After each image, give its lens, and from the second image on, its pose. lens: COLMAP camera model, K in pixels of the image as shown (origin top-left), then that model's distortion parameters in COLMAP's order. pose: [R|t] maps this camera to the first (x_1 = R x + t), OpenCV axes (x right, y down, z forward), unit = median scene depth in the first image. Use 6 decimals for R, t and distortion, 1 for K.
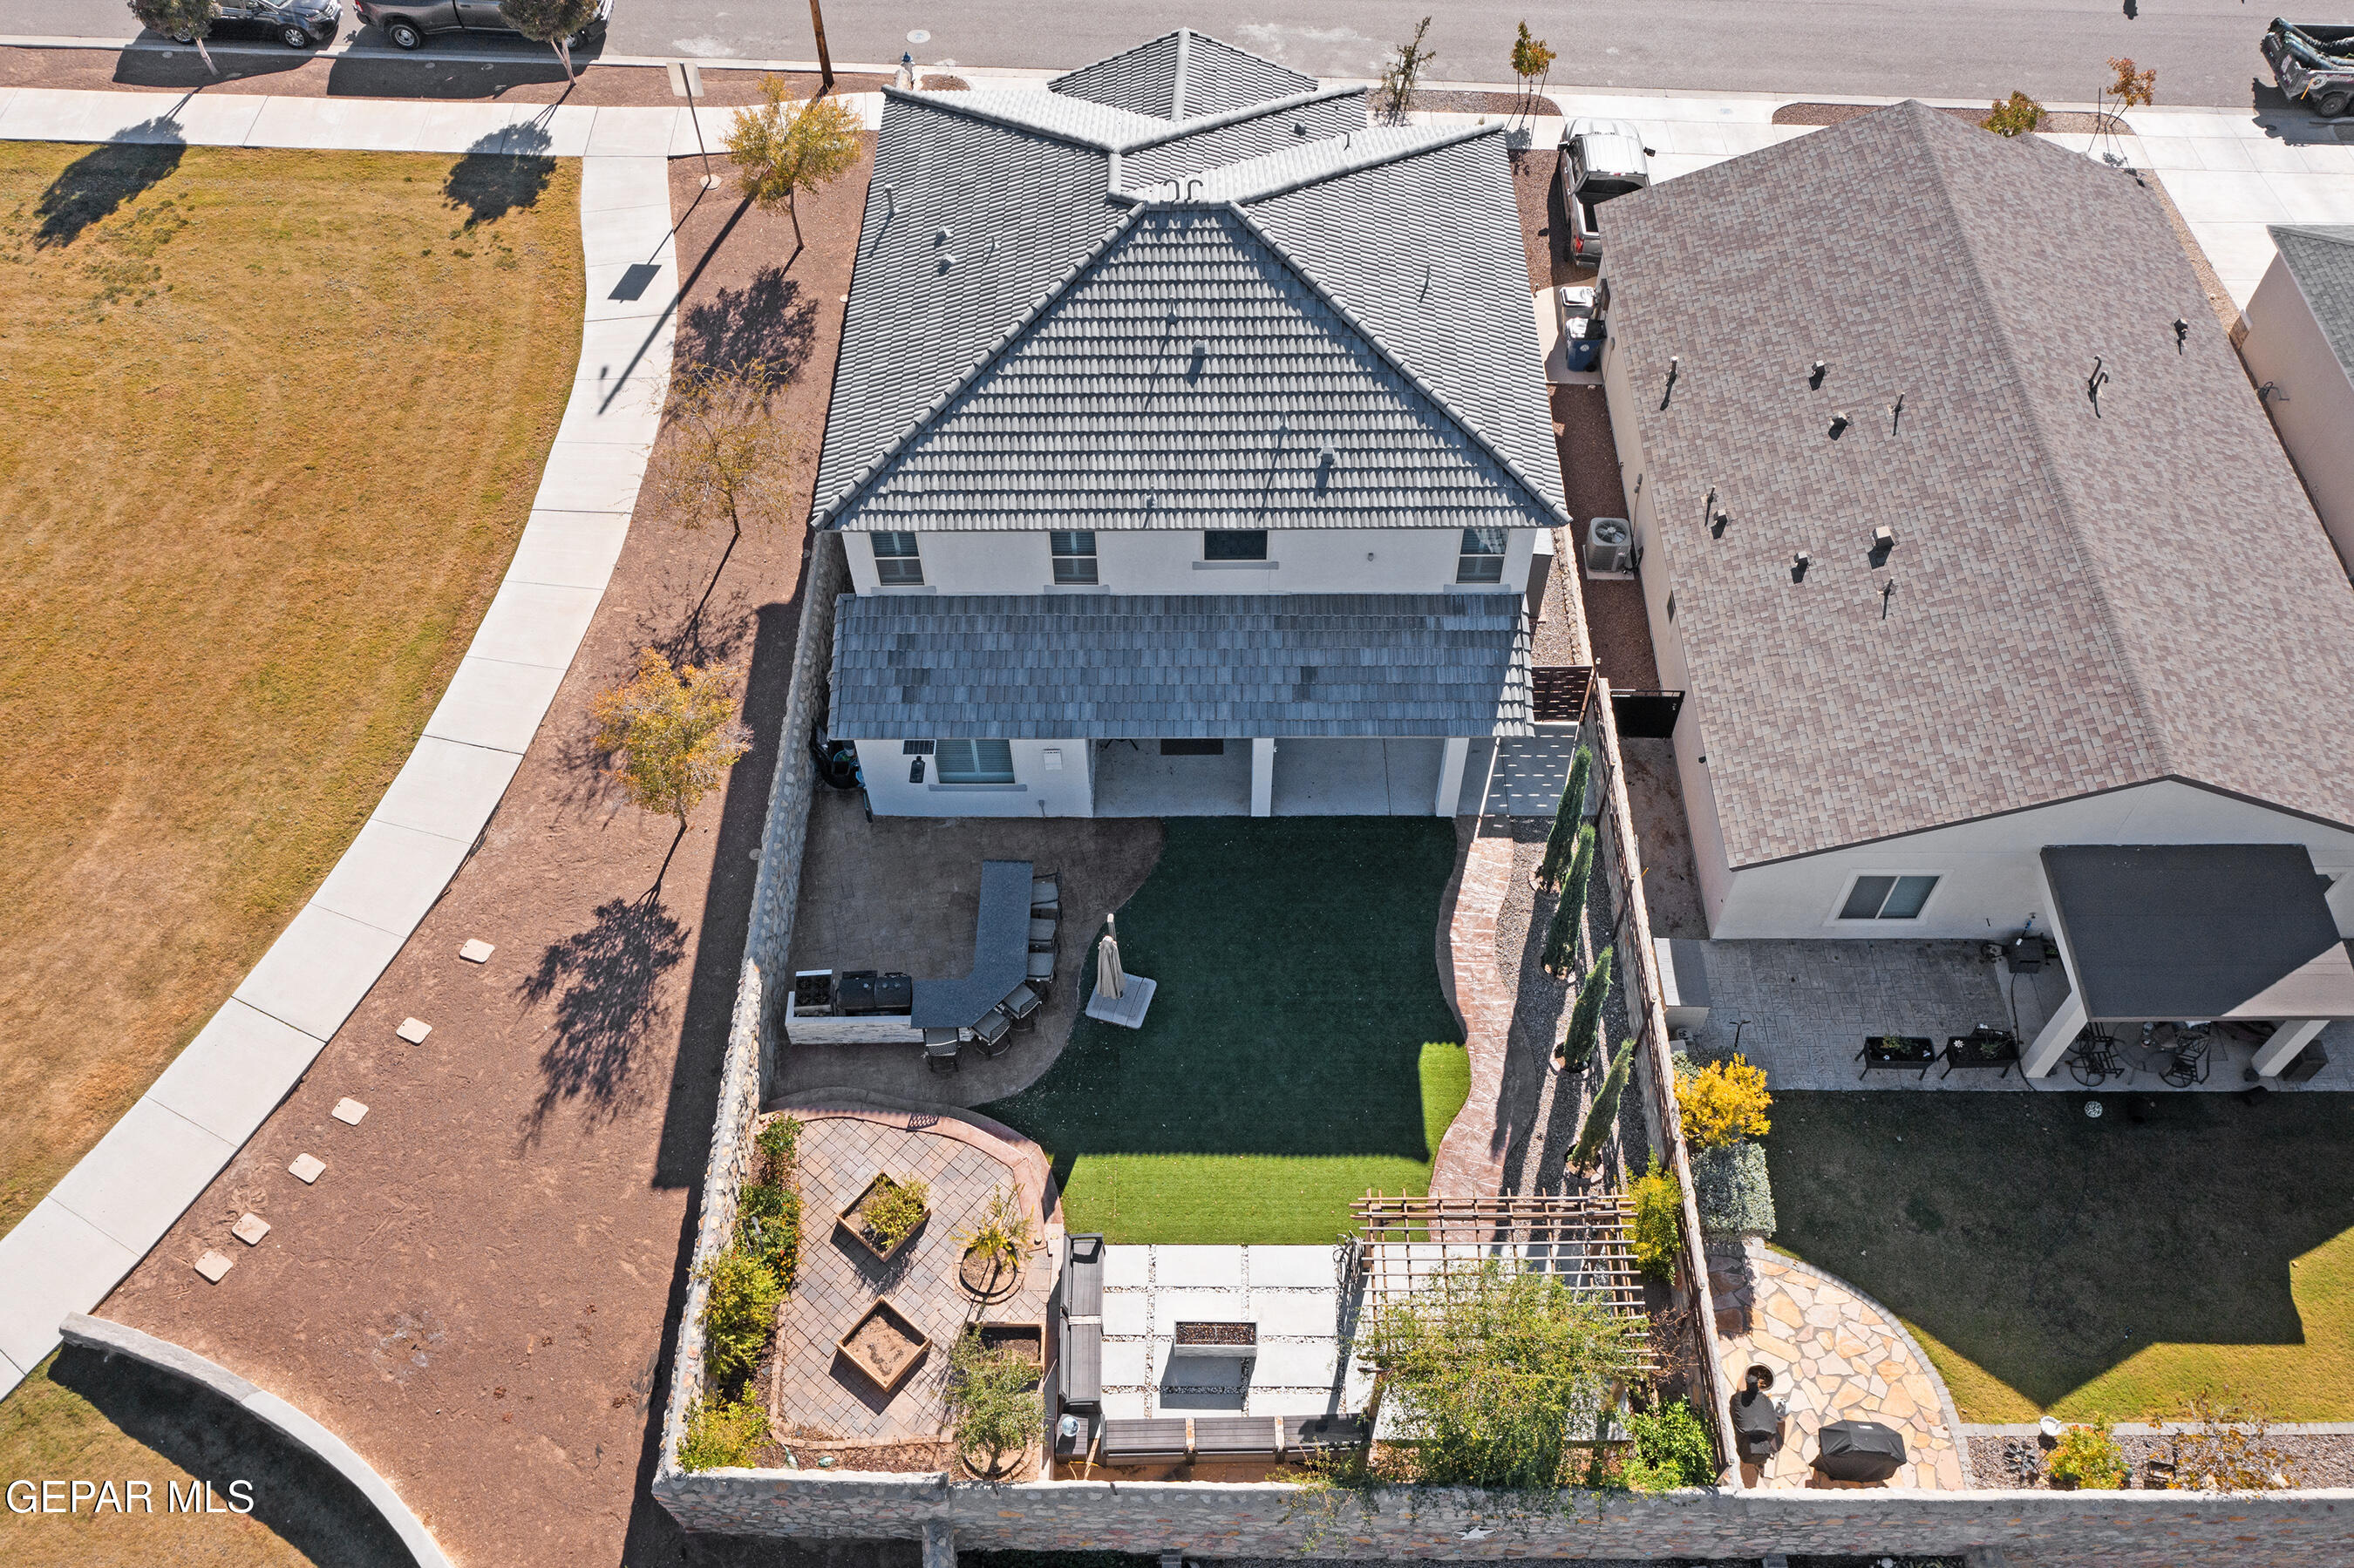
lens RADIAL K [[1889.9, 0, 1145.9], [0, 1889.9, 750.5], [0, 0, 1]] dist [0.001006, 0.006358]
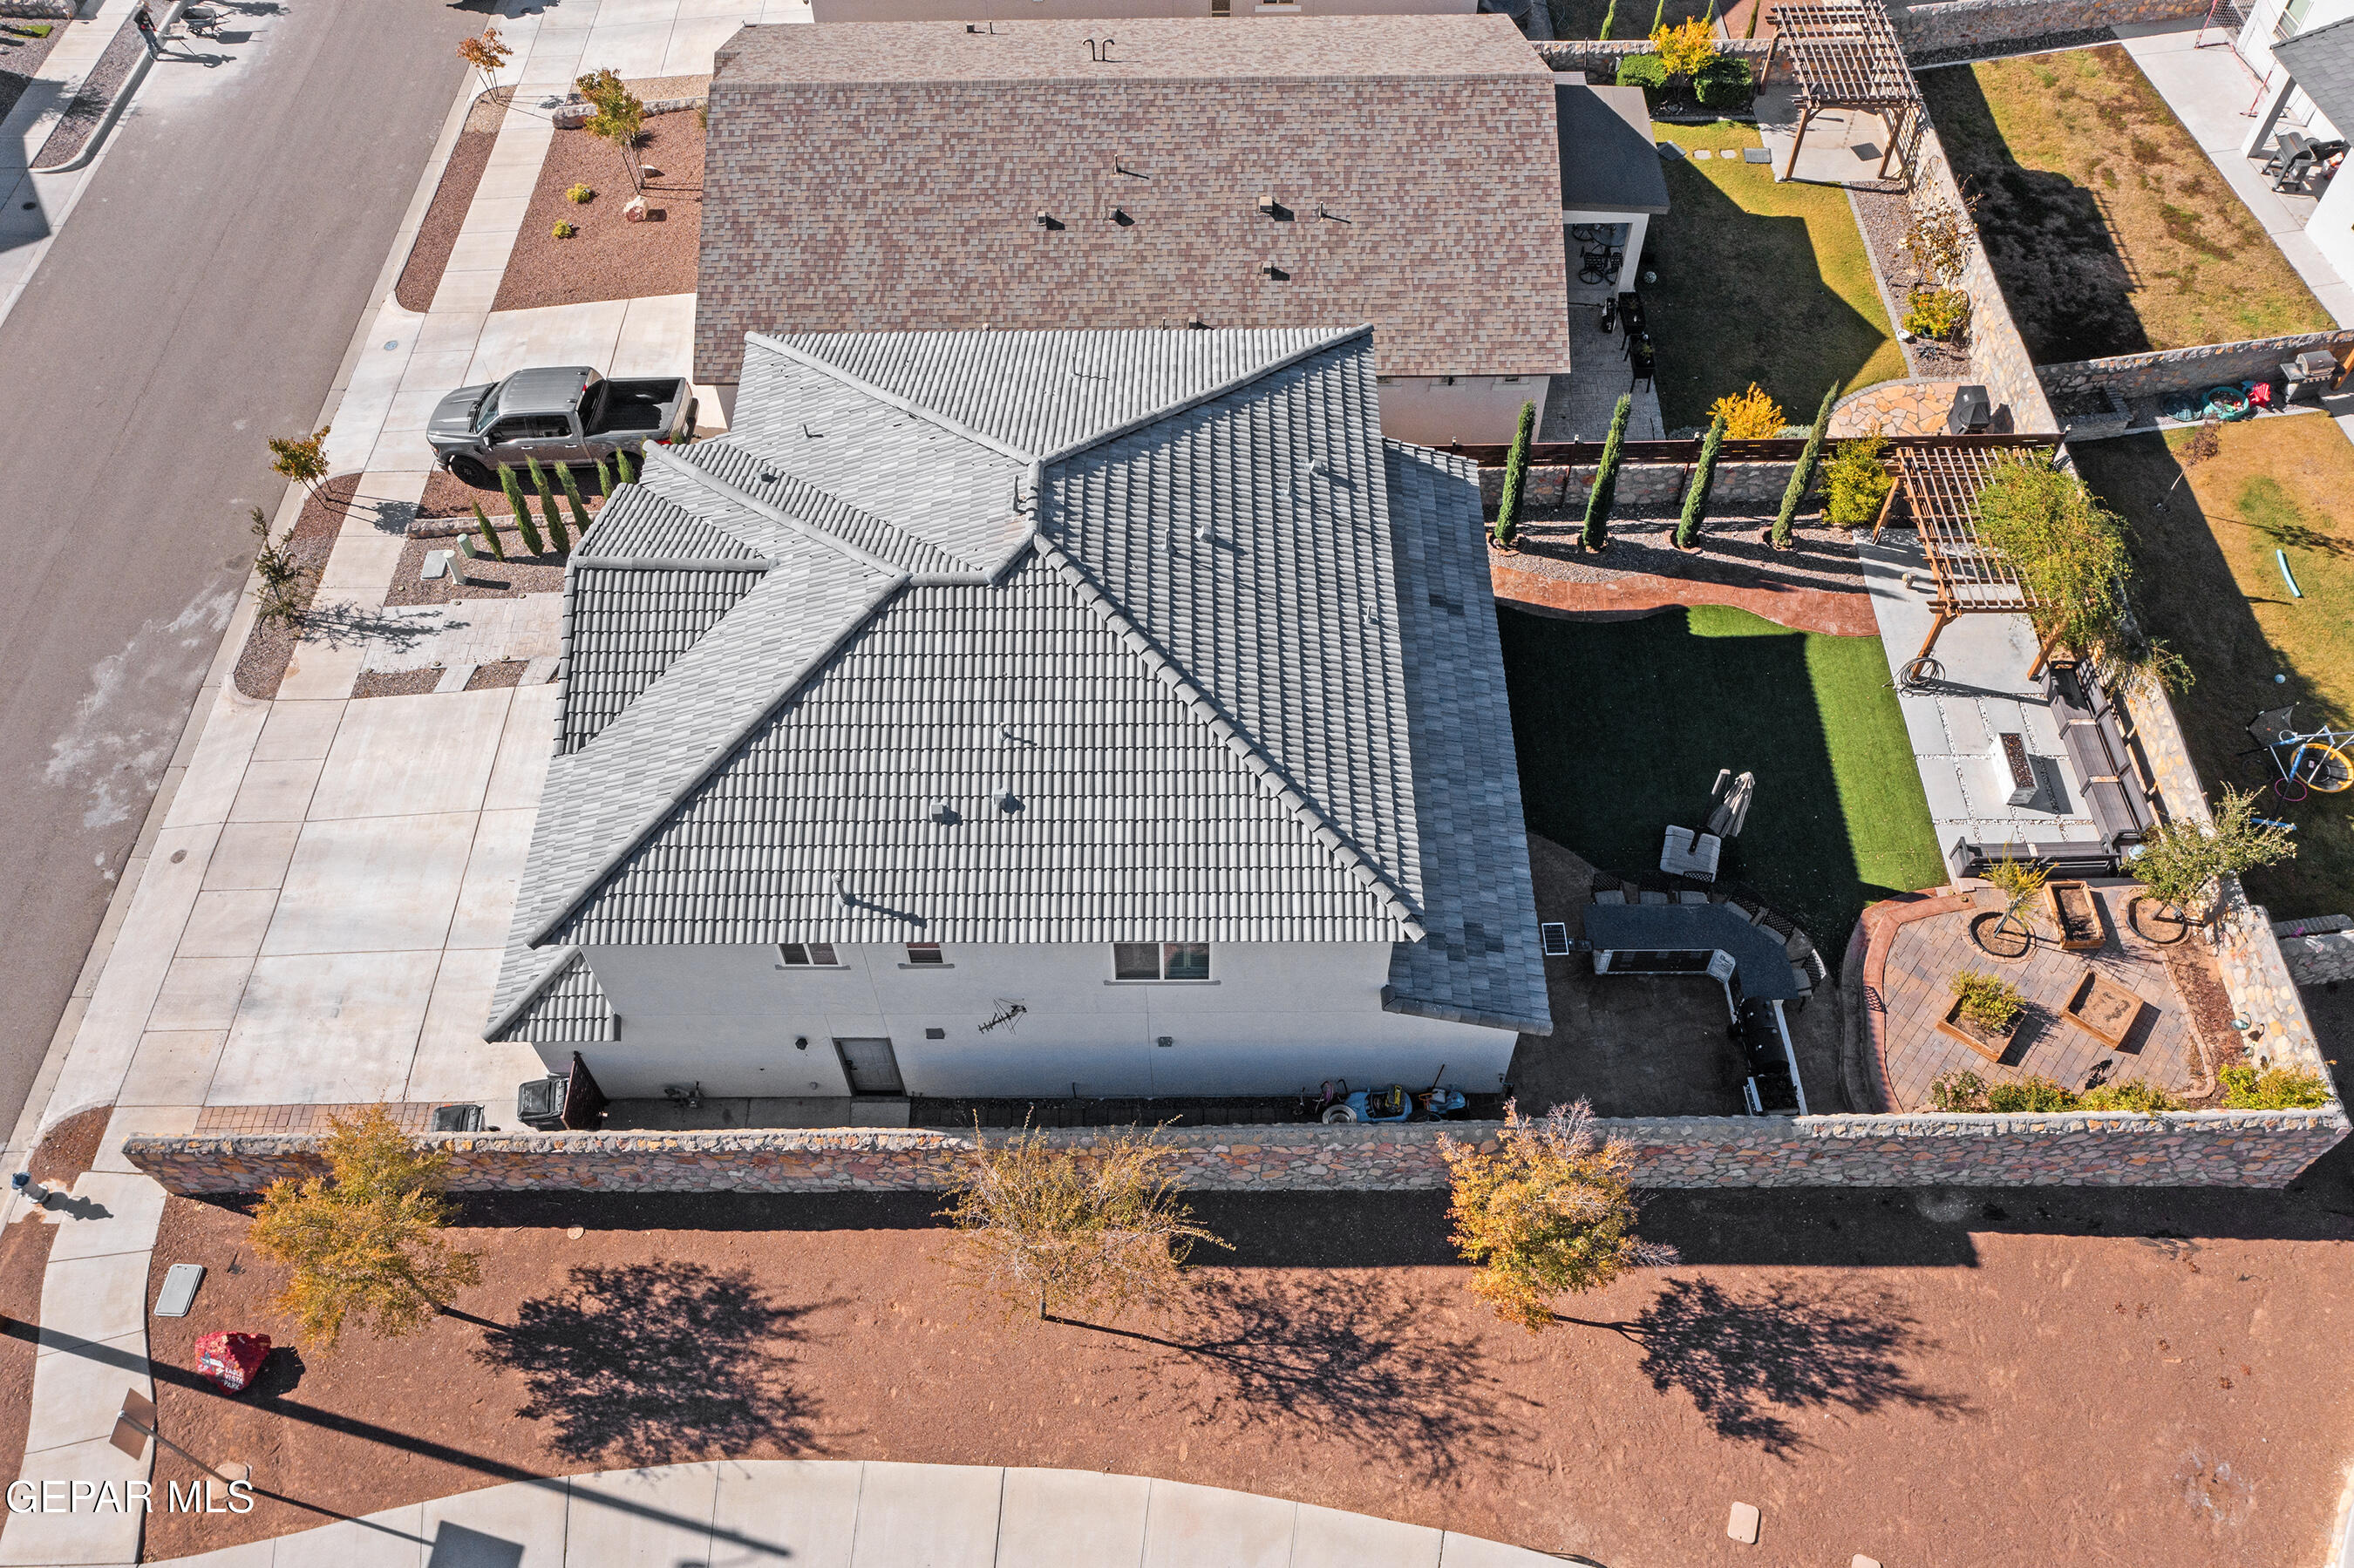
lens RADIAL K [[1897.8, 0, 1173.0], [0, 1897.8, 770.5], [0, 0, 1]] dist [-0.009298, 0.008474]
pose [[-0.013641, -0.800571, 0.599083, -0.596350], [0.805061, 0.346550, 0.481435, -0.614582], [-0.593035, 0.488866, 0.639781, 0.476576]]
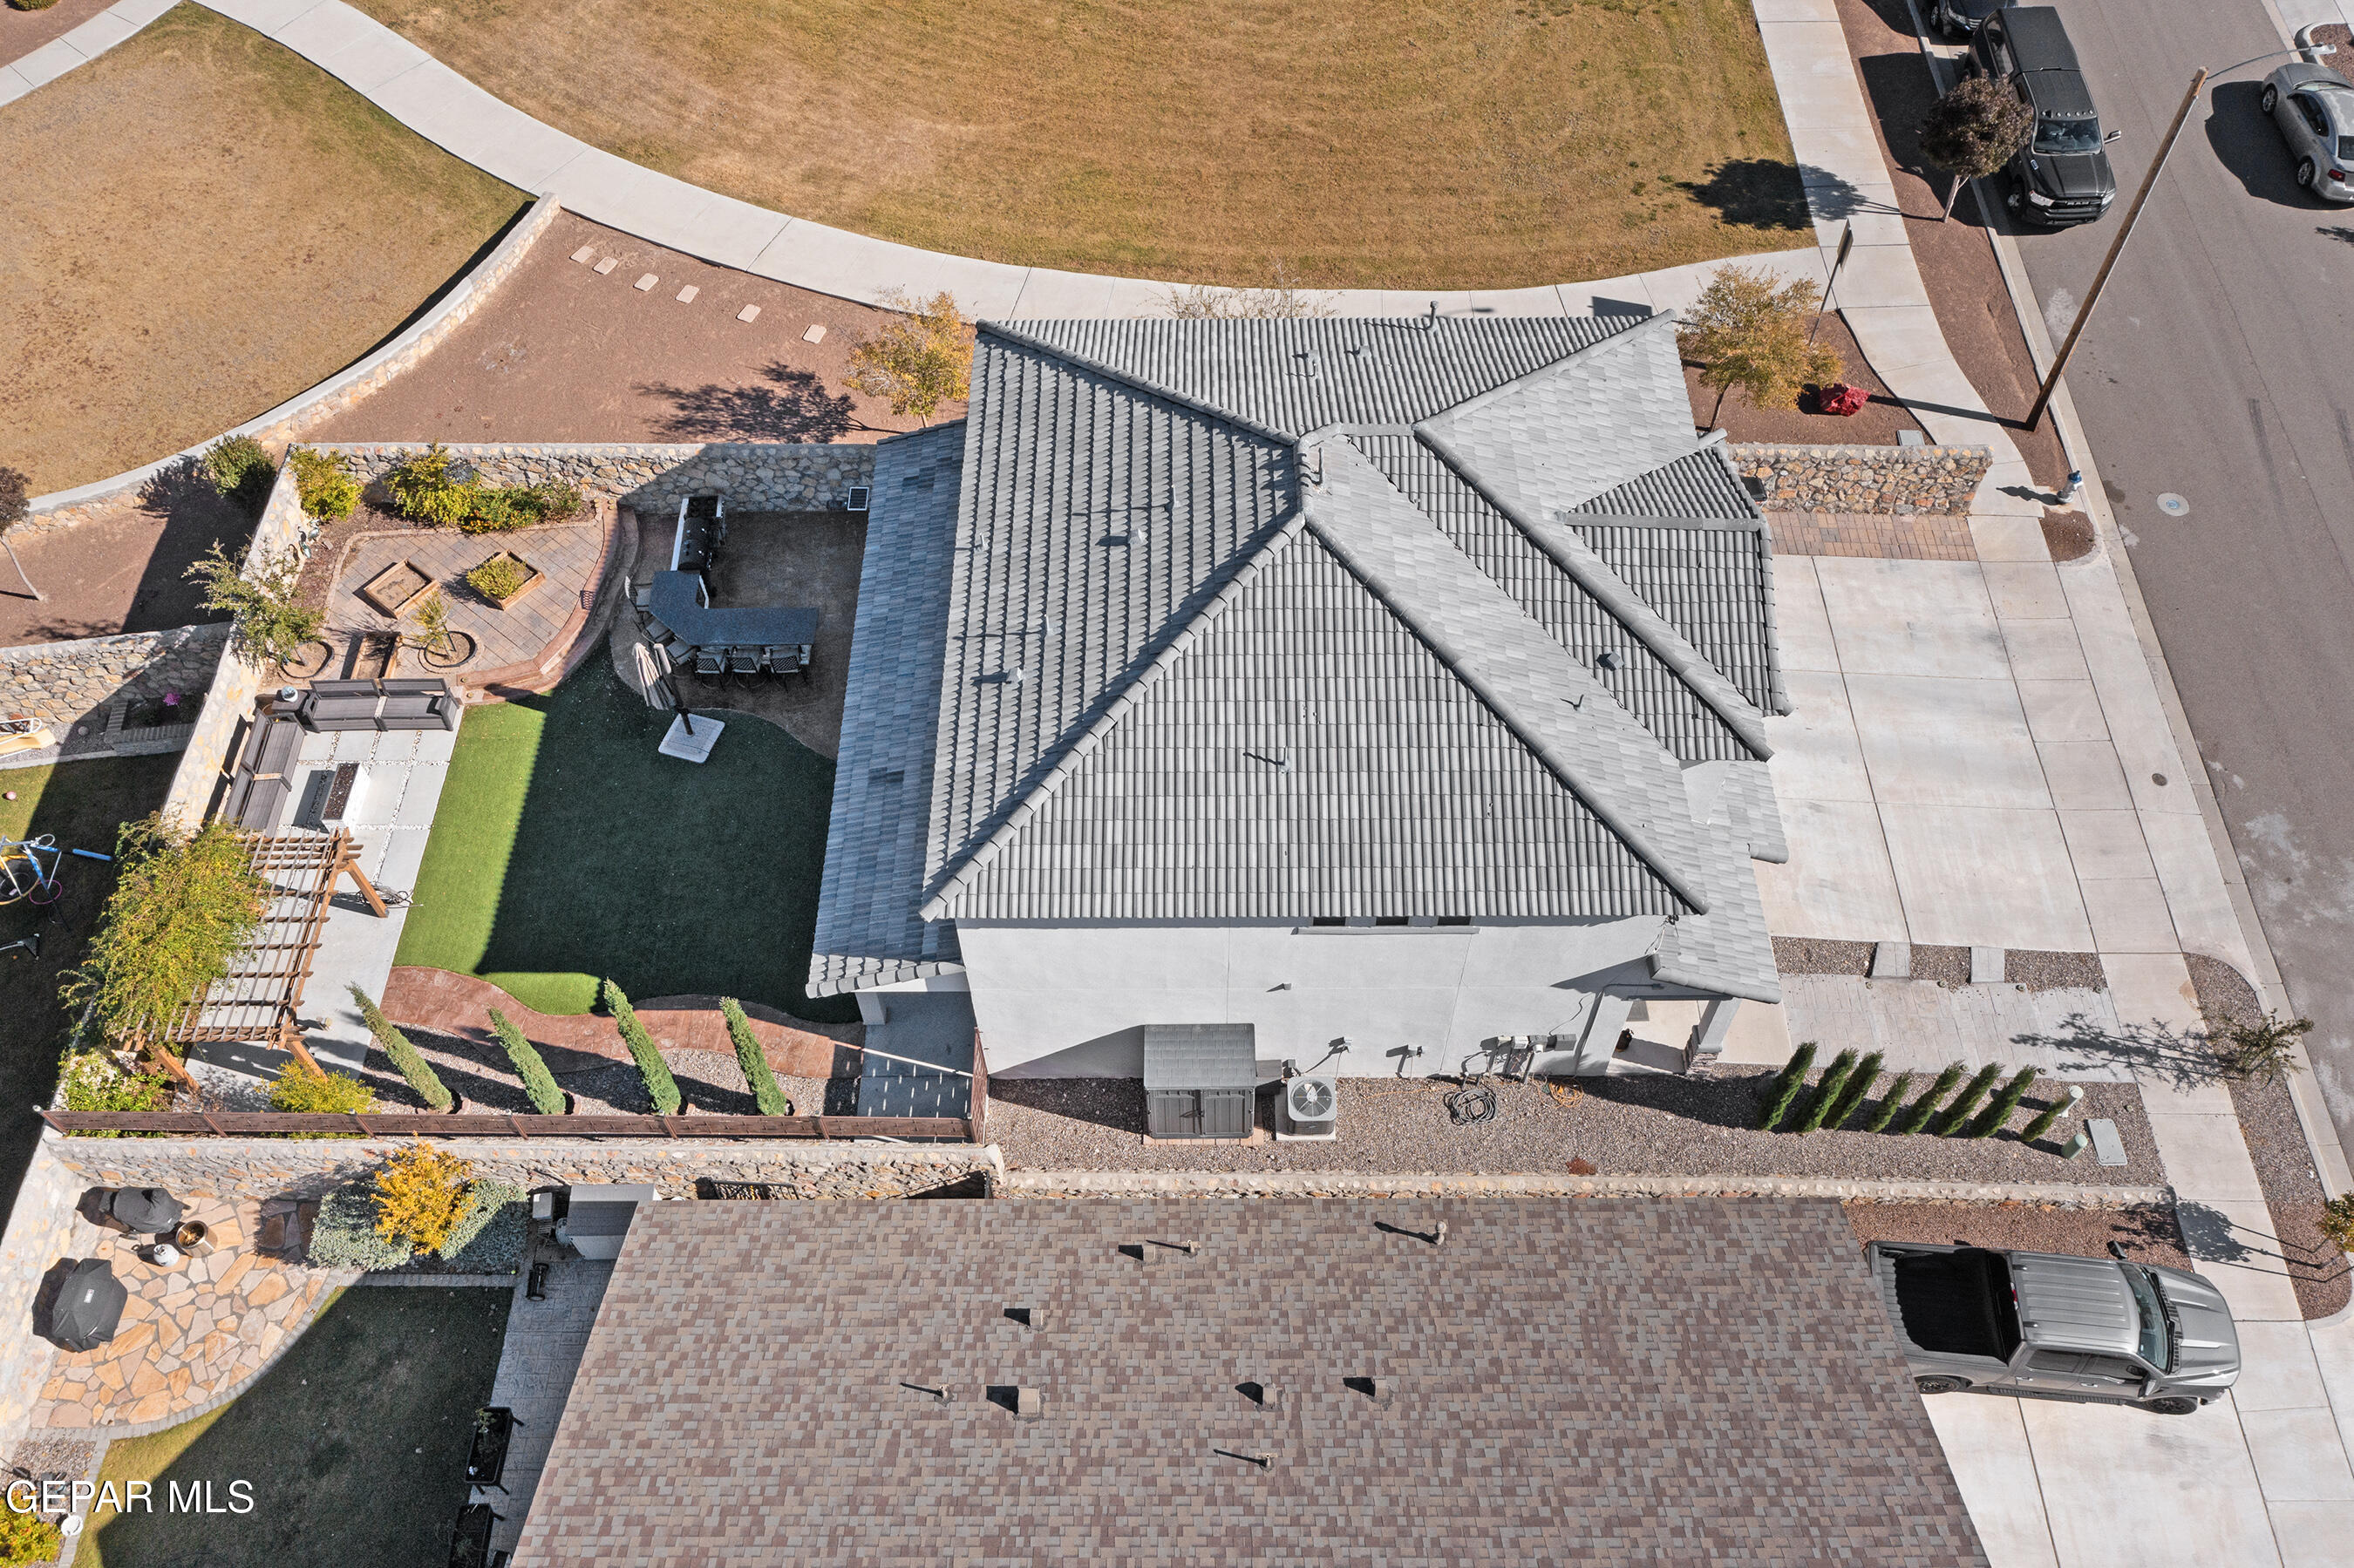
lens RADIAL K [[1869.8, 0, 1181.8], [0, 1869.8, 731.2], [0, 0, 1]] dist [-0.004102, 0.005475]
pose [[0.017108, 0.815065, -0.579117, 0.617523], [-0.789319, 0.366544, 0.492566, -0.630481], [0.613745, 0.448681, 0.649617, 0.463834]]
